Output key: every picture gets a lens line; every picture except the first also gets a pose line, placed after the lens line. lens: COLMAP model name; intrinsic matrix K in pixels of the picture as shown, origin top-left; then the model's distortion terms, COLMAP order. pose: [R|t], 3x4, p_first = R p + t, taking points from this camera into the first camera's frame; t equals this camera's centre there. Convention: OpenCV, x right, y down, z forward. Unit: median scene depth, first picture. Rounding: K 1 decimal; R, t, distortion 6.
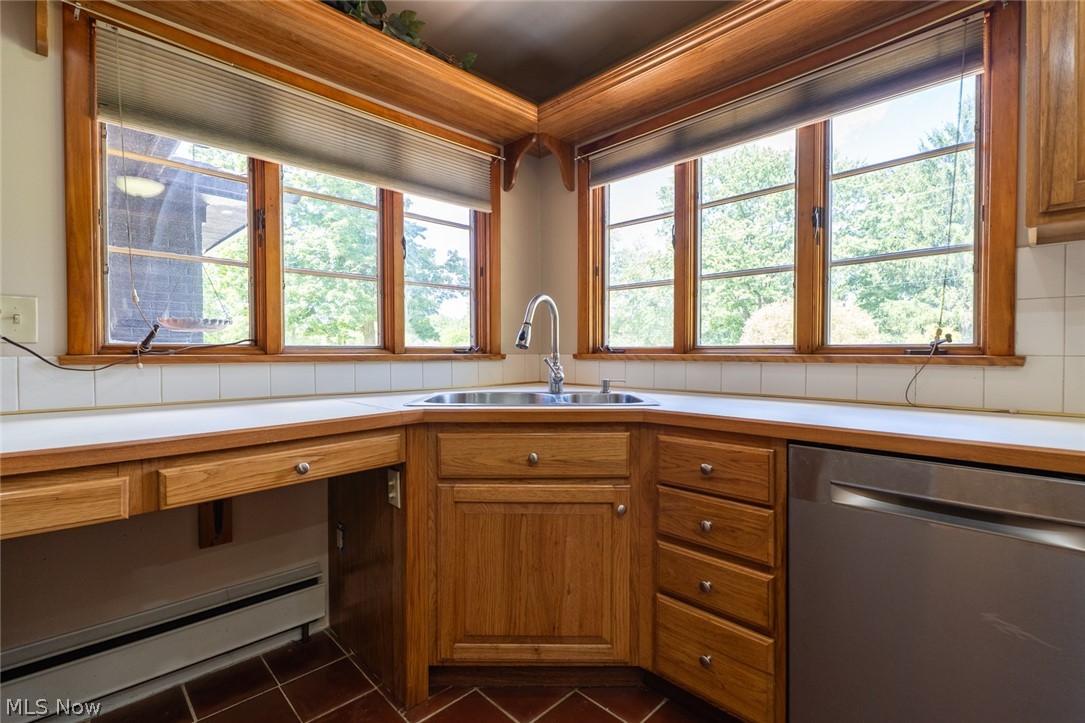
lens RADIAL K [[500.1, 0, 539.2], [0, 500.1, 355.8], [0, 0, 1]] dist [0.007112, -0.000103]
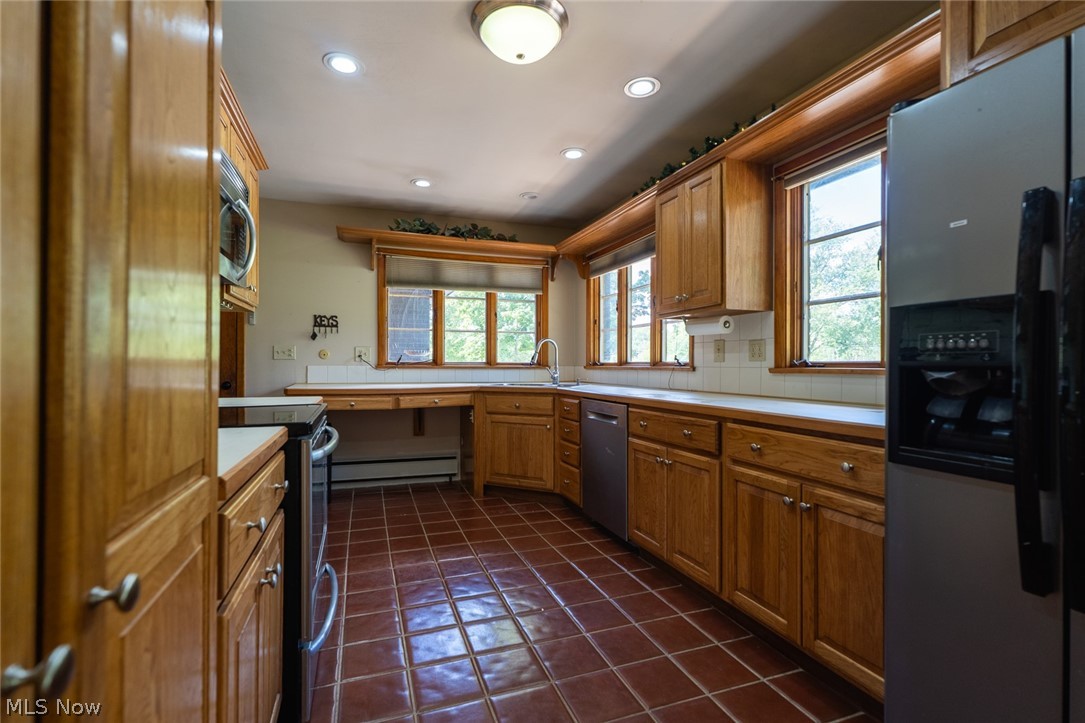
lens RADIAL K [[500.0, 0, 543.4], [0, 500.0, 365.1], [0, 0, 1]] dist [0.000237, -0.000035]
pose [[0.915845, 0.003552, -0.401515, 1.046281], [-0.007039, 0.999949, -0.007208, 0.010871], [0.401469, 0.009428, 0.915824, -1.197341]]
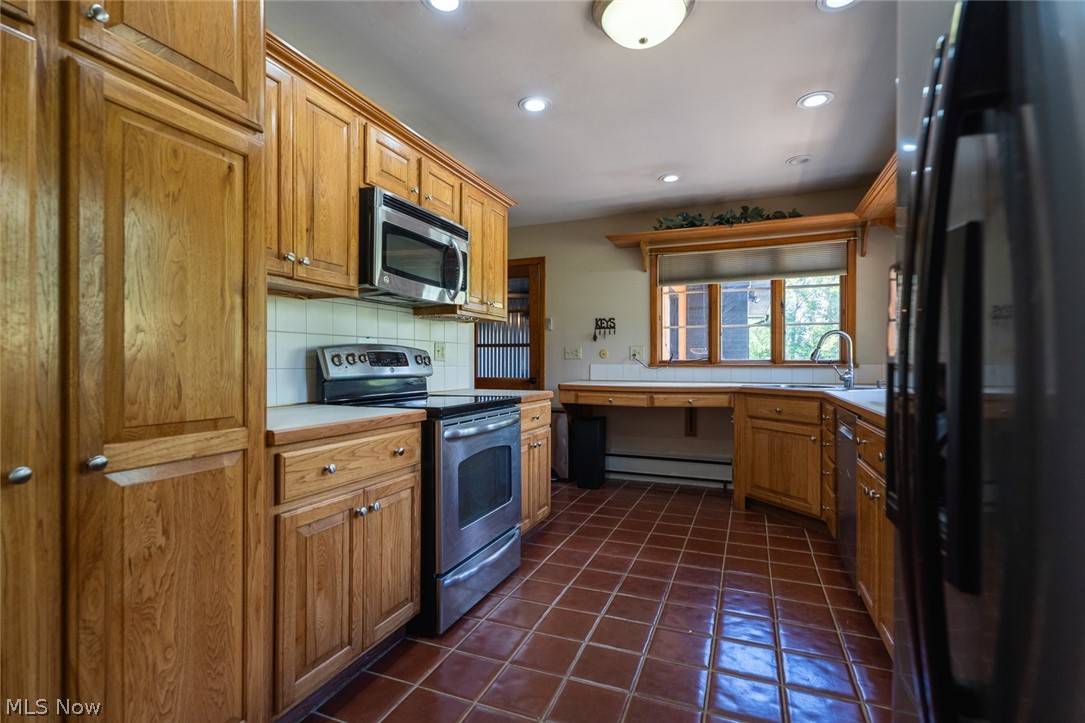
lens RADIAL K [[519.5, 0, 544.7], [0, 519.5, 368.2], [0, 0, 1]] dist [-0.000082, 0.000030]
pose [[0.409140, 0.009389, -0.912423, 1.513547], [-0.008296, 0.999944, 0.006569, 0.009065], [0.912434, 0.004882, 0.409195, -0.806253]]
